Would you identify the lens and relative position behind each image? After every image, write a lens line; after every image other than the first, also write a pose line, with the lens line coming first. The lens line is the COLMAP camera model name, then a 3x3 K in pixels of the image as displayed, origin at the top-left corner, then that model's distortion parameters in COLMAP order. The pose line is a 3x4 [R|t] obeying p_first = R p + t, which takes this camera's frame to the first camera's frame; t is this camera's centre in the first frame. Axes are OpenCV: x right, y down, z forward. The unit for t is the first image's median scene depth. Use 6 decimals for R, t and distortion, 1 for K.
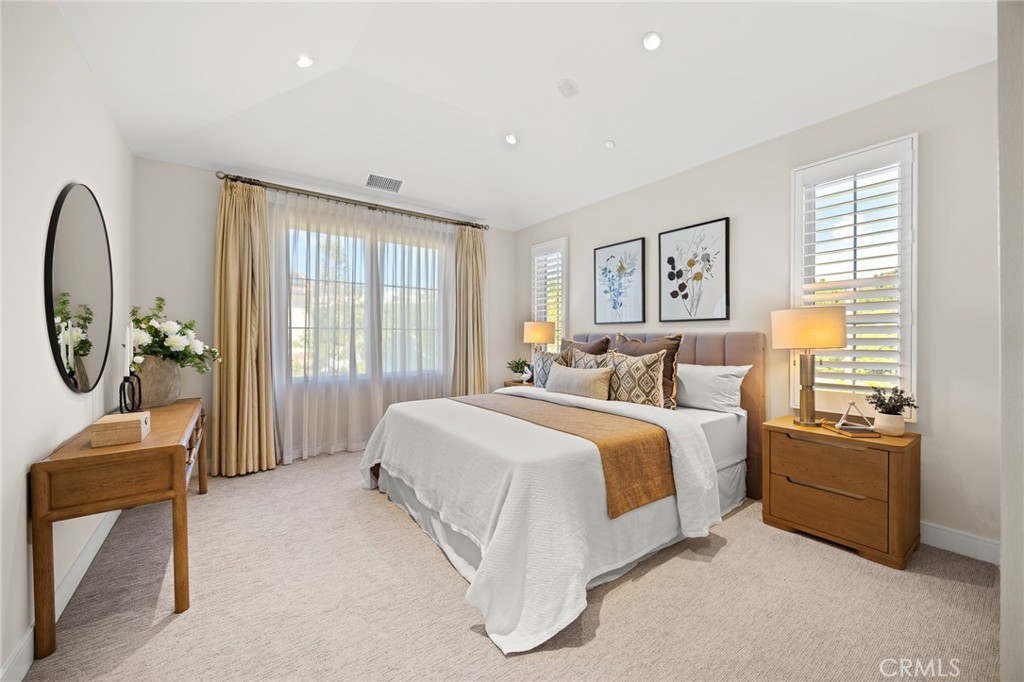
lens RADIAL K [[386.3, 0, 519.1], [0, 386.3, 337.4], [0, 0, 1]] dist [-0.001579, 0.000026]
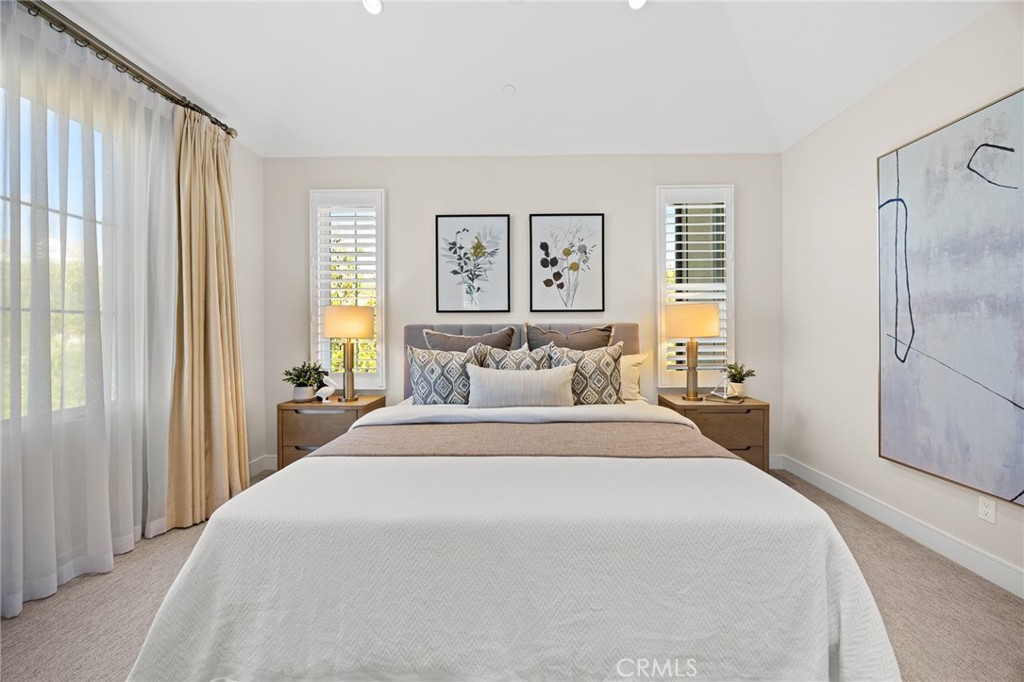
lens RADIAL K [[386.3, 0, 519.1], [0, 386.3, 337.4], [0, 0, 1]] dist [-0.001579, 0.000026]
pose [[0.622989, -0.021139, 0.781945, -0.389130], [0.005868, 0.999733, 0.022352, -0.000169], [-0.782209, -0.009337, 0.622946, 0.478628]]
